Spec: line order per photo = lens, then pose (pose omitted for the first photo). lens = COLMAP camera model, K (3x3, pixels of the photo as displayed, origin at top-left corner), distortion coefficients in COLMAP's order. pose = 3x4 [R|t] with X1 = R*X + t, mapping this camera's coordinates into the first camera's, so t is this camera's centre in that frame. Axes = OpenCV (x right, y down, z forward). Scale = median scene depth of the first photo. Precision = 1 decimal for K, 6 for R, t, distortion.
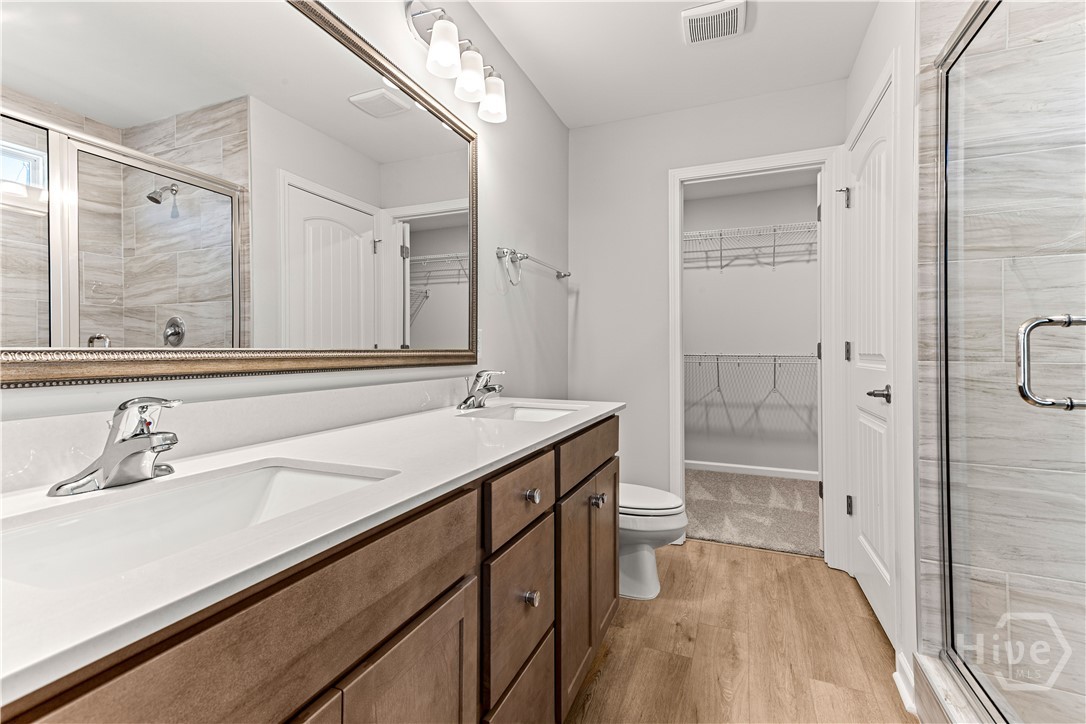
lens RADIAL K [[494.9, 0, 540.8], [0, 494.9, 354.2], [0, 0, 1]] dist [0.017671, 0.000248]
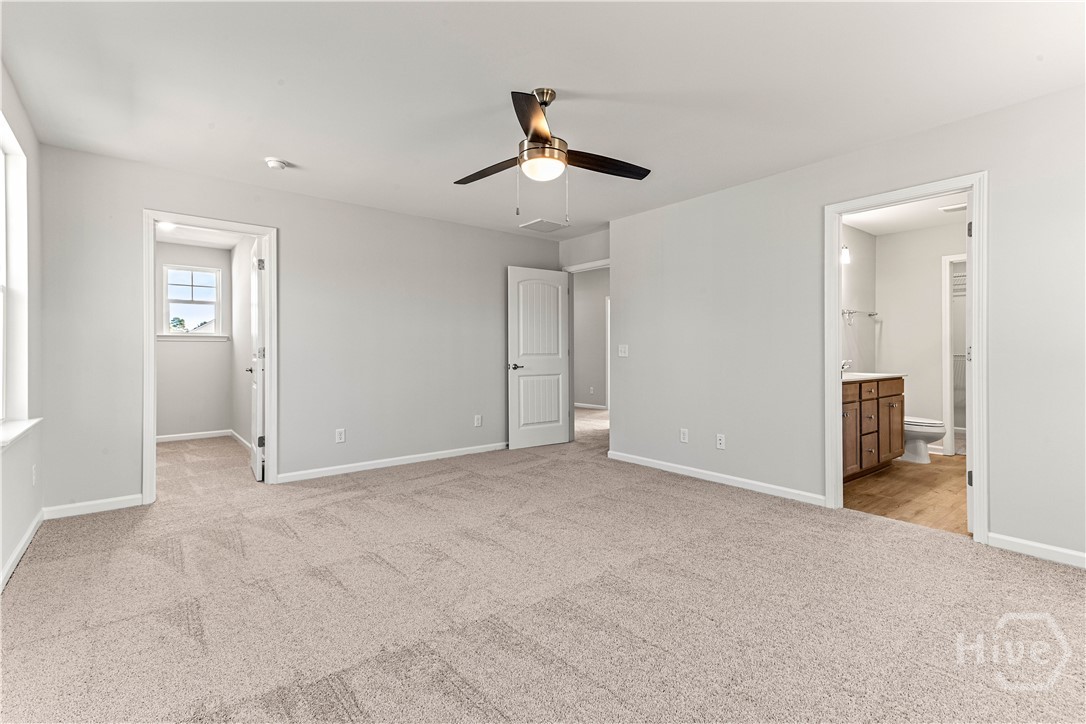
lens RADIAL K [[494.9, 0, 543.7], [0, 494.9, 359.3], [0, 0, 1]] dist [0.017671, 0.000248]
pose [[0.877590, 0.009991, -0.479307, -0.199338], [-0.008464, 0.999950, 0.005347, 0.024312], [0.479336, -0.000636, 0.877631, -1.810836]]
